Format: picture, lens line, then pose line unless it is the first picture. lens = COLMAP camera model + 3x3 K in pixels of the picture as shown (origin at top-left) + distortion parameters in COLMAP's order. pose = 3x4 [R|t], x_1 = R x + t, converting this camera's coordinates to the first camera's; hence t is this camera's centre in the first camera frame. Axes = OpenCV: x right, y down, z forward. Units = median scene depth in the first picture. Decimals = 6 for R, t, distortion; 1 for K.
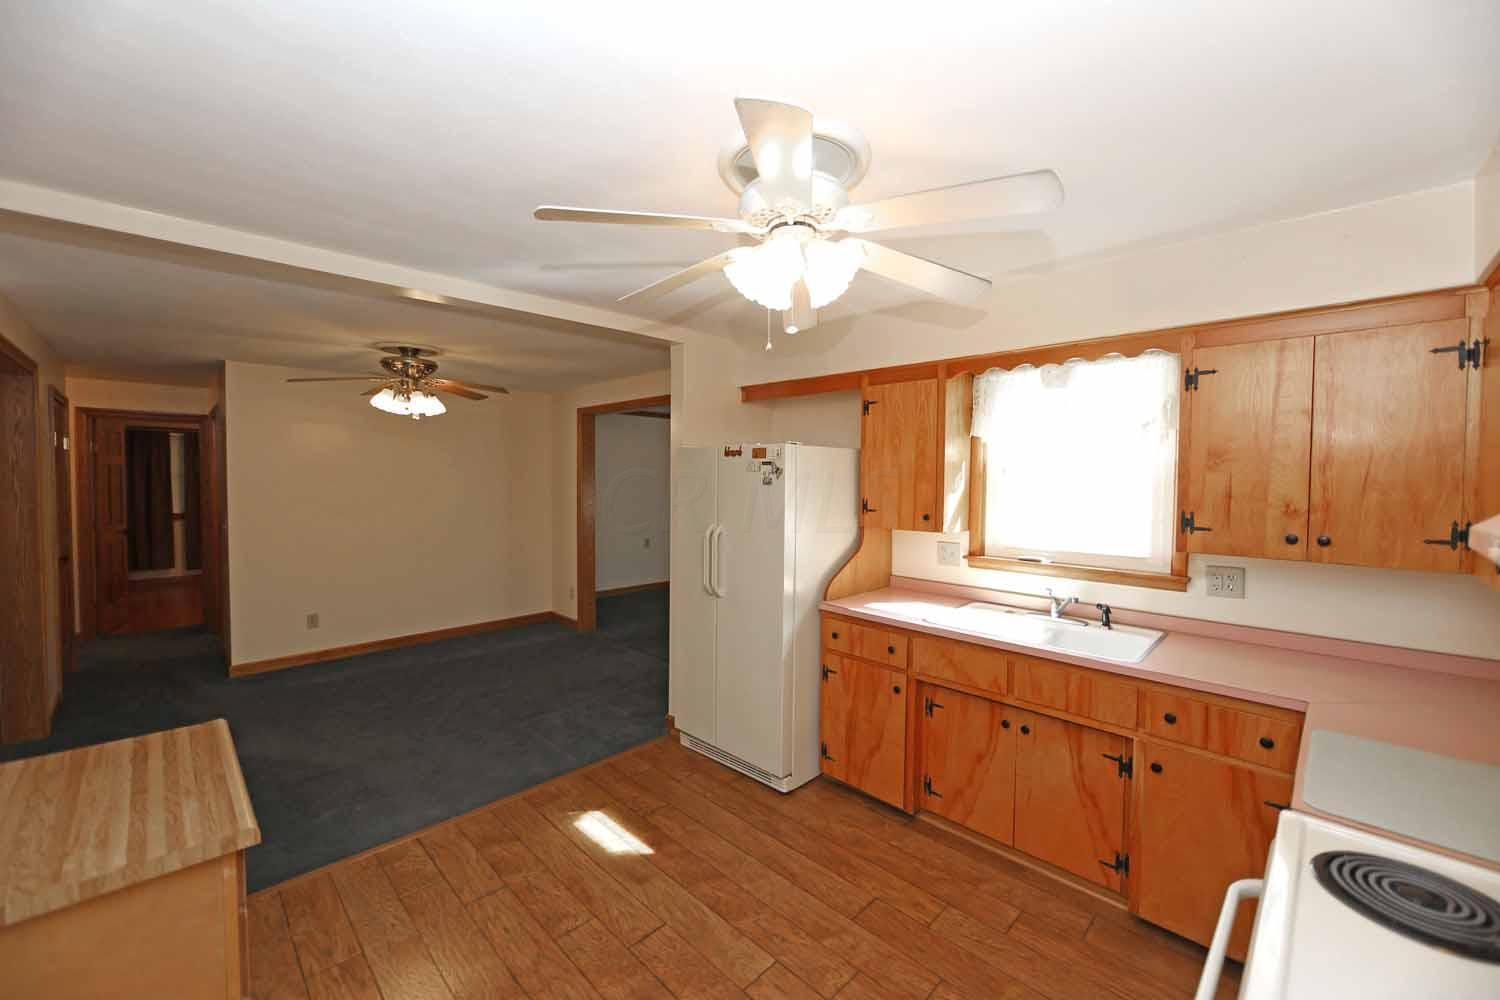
lens RADIAL K [[594.8, 0, 750.0], [0, 594.8, 500.0], [0, 0, 1]] dist [-0.013079, -0.000084]
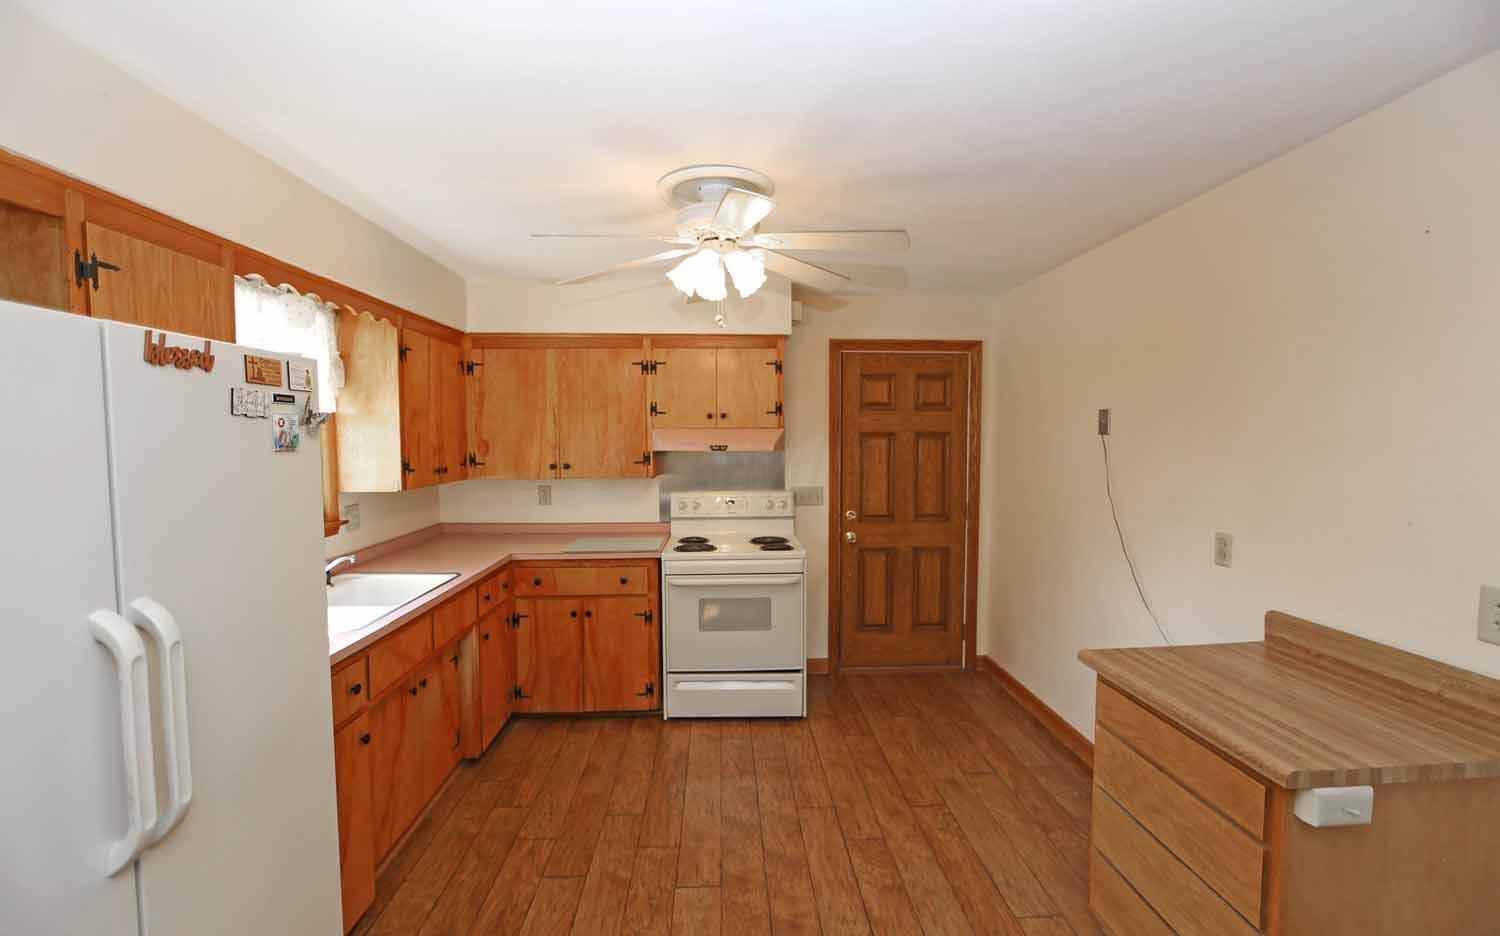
lens RADIAL K [[595.8, 0, 750.0], [0, 595.8, 468.0], [0, 0, 1]] dist [-0.000659, 0.000297]
pose [[-0.730552, -0.045232, 0.681358, -0.597708], [0.025123, 0.995348, 0.093013, -0.052942], [-0.682395, 0.085068, -0.726017, 1.295614]]
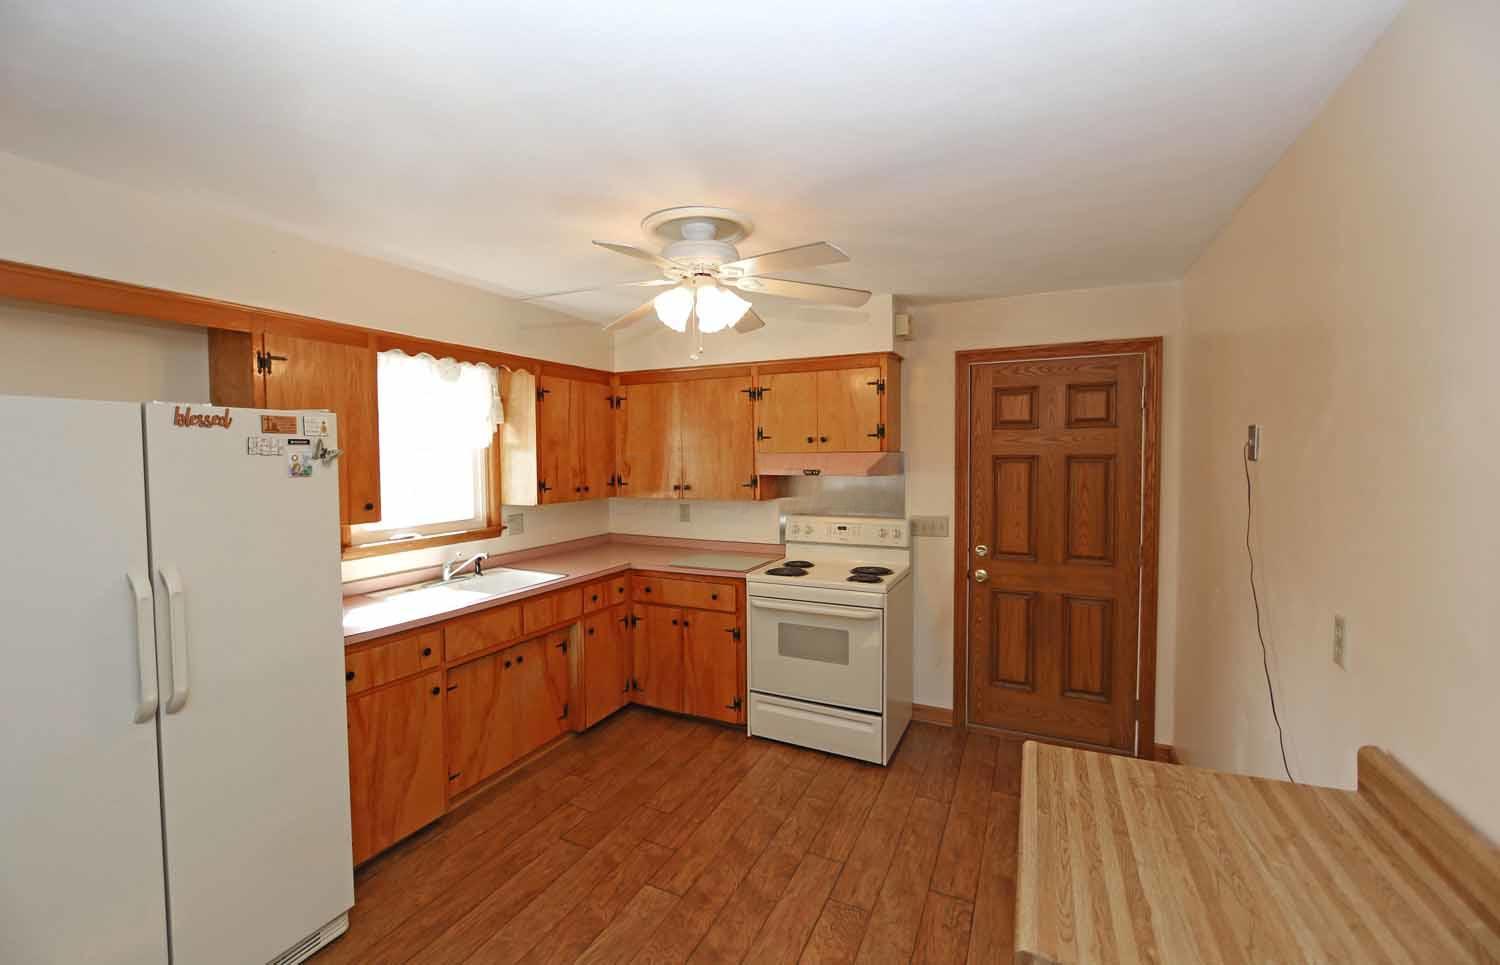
lens RADIAL K [[603.0, 0, 750.0], [0, 603.0, 482.5], [0, 0, 1]] dist [-0.004211, -0.000174]
pose [[-0.327275, -0.049949, 0.943608, -0.861769], [0.044146, 0.996703, 0.068071, -0.049791], [-0.943897, 0.063934, -0.323991, 0.909132]]
